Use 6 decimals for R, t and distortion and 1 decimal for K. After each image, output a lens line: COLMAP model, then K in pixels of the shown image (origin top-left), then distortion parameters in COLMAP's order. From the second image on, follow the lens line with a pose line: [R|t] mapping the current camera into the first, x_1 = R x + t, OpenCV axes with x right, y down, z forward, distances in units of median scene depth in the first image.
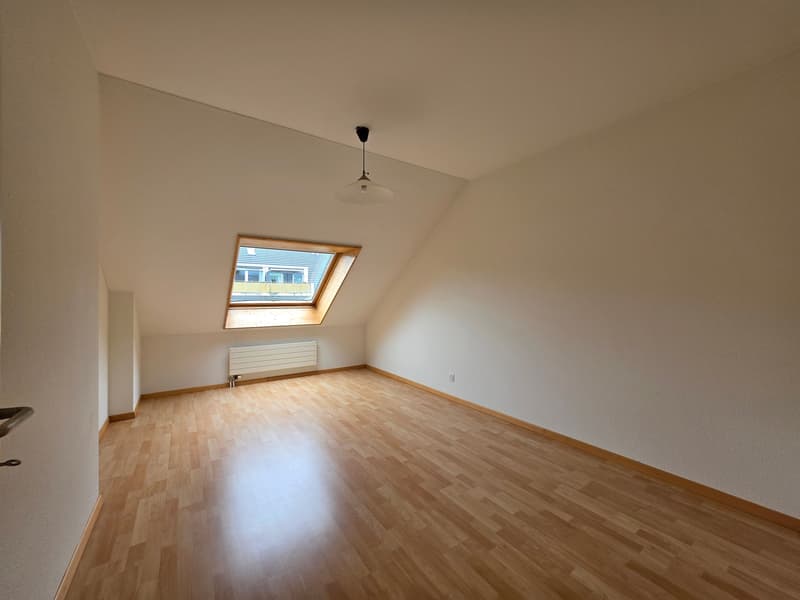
lens RADIAL K [[321.5, 0, 403.5], [0, 321.5, 298.2], [0, 0, 1]] dist [-0.002869, 0.000328]
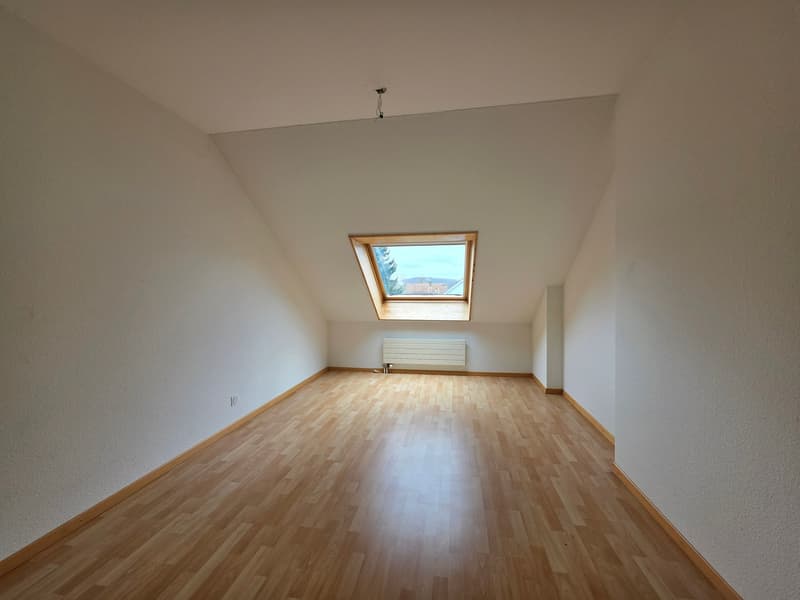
lens RADIAL K [[321.5, 0, 395.1], [0, 321.5, 305.6], [0, 0, 1]] dist [-0.002869, 0.000328]
pose [[0.726619, 0.024590, -0.686601, 0.257064], [0.003690, 0.999205, 0.039690, -0.001600], [0.687031, -0.031373, 0.725951, 0.229841]]
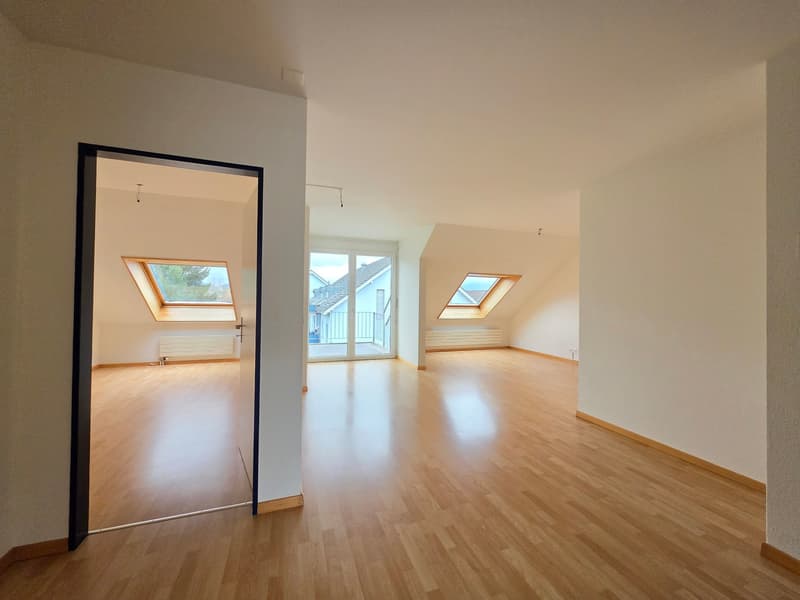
lens RADIAL K [[321.5, 0, 400.4], [0, 321.5, 300.0], [0, 0, 1]] dist [-0.002869, 0.000328]
pose [[0.971382, 0.018119, -0.236831, -0.339907], [-0.020118, 0.999779, -0.006027, 0.003013], [0.236670, 0.010619, 0.971532, -0.896313]]
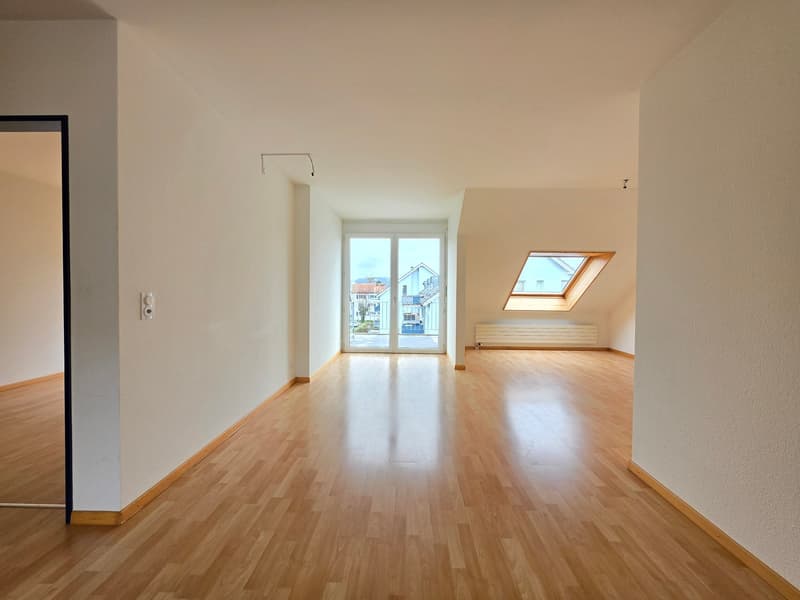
lens RADIAL K [[321.5, 0, 399.0], [0, 321.5, 299.6], [0, 0, 1]] dist [-0.002869, 0.000328]
pose [[0.818550, 0.027733, -0.573766, -0.085553], [-0.017273, 0.999571, 0.023673, 0.019028], [0.574176, -0.009467, 0.818677, -0.574212]]
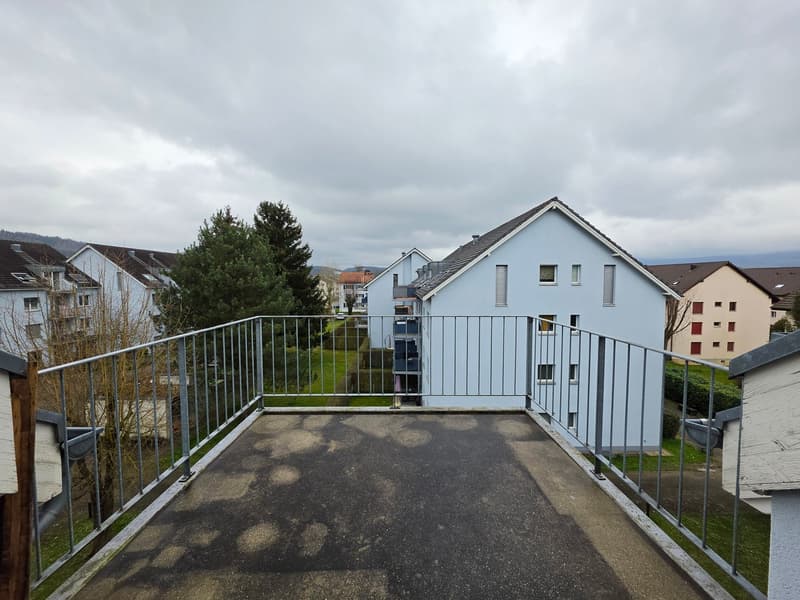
lens RADIAL K [[321.5, 0, 397.3], [0, 321.5, 297.5], [0, 0, 1]] dist [-0.002869, 0.000328]
pose [[0.833356, 0.034200, -0.551677, -0.974419], [-0.007410, 0.998686, 0.050718, 0.001796], [0.552687, -0.038178, 0.832514, 0.675939]]
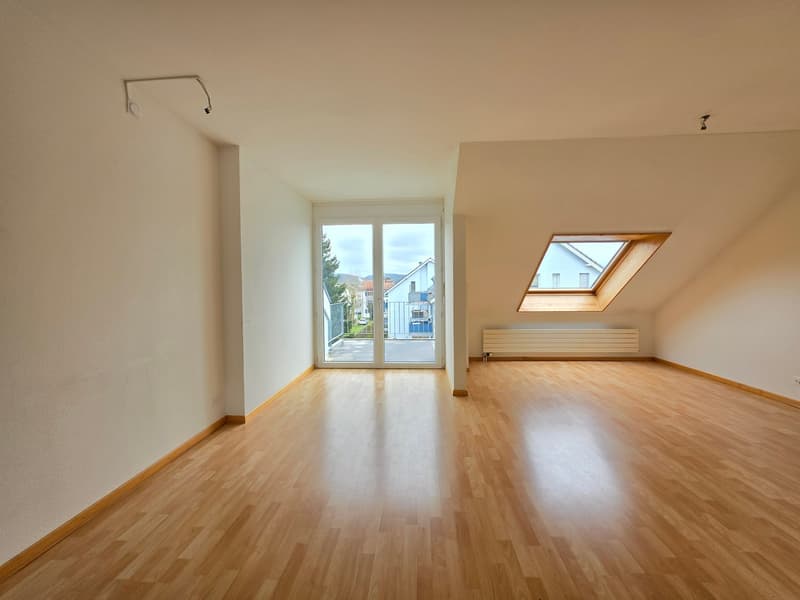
lens RADIAL K [[321.5, 0, 398.8], [0, 321.5, 295.7], [0, 0, 1]] dist [-0.002869, 0.000328]
pose [[0.798903, 0.013063, -0.601317, -0.186072], [0.001331, 0.999723, 0.023486, 0.006323], [0.601458, -0.019563, 0.798665, -0.266170]]
